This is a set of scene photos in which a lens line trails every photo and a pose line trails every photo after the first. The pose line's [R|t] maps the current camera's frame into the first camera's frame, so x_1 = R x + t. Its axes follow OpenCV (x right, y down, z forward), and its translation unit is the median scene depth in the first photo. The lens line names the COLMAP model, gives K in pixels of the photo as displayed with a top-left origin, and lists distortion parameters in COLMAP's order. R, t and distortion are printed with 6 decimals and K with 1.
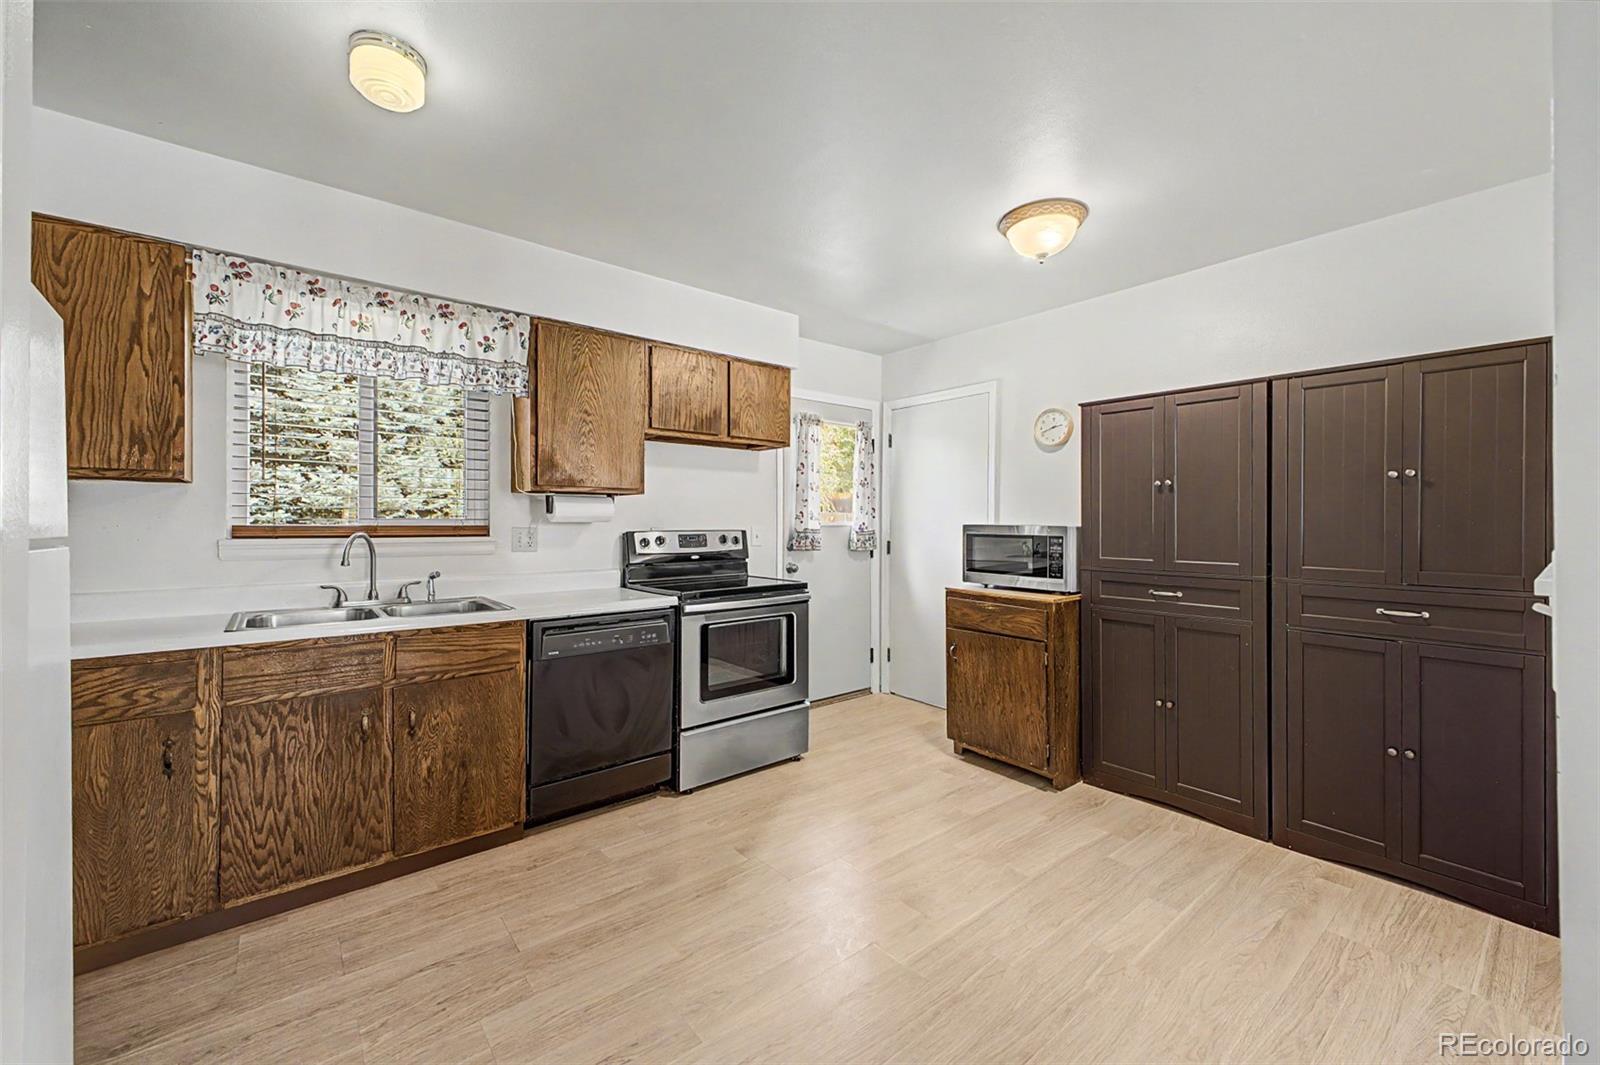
lens RADIAL K [[637.0, 0, 799.7], [0, 637.0, 524.6], [0, 0, 1]] dist [0.009362, -0.000154]
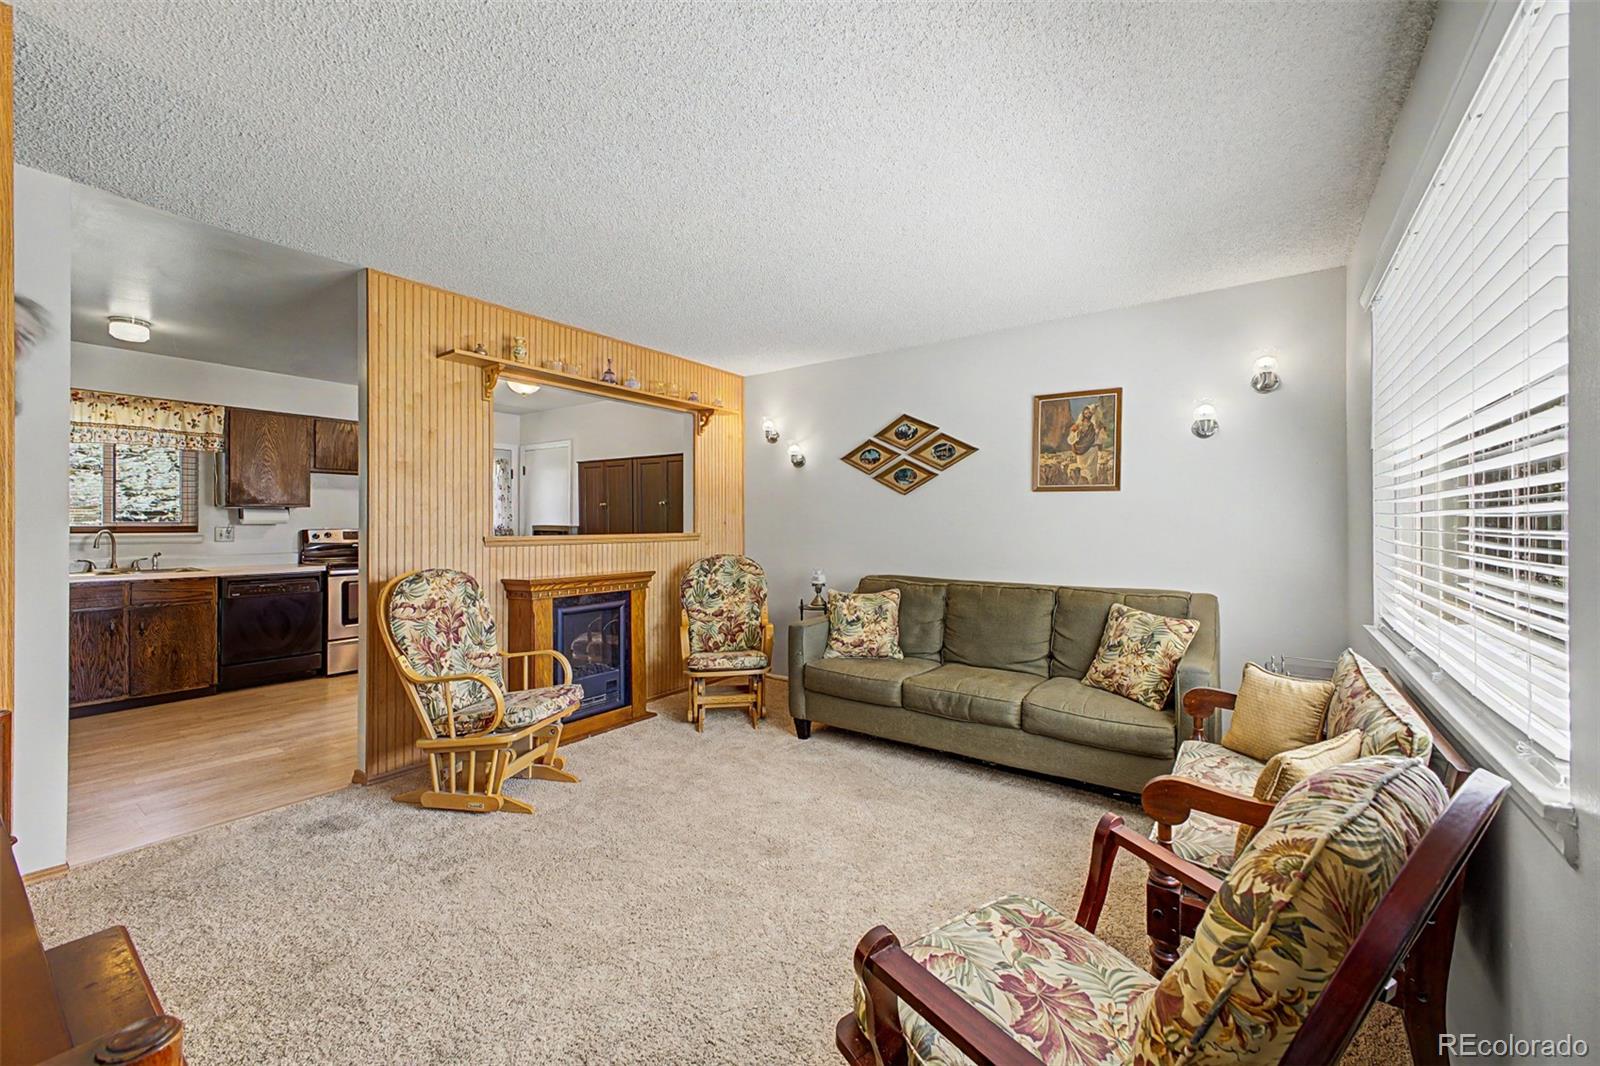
lens RADIAL K [[637.0, 0, 799.7], [0, 637.0, 525.1], [0, 0, 1]] dist [0.009362, -0.000154]
pose [[0.967405, 0.000465, 0.253233, 0.651064], [-0.000474, 1.000000, -0.000025, -0.001709], [-0.253233, -0.000095, 0.967405, -1.091770]]
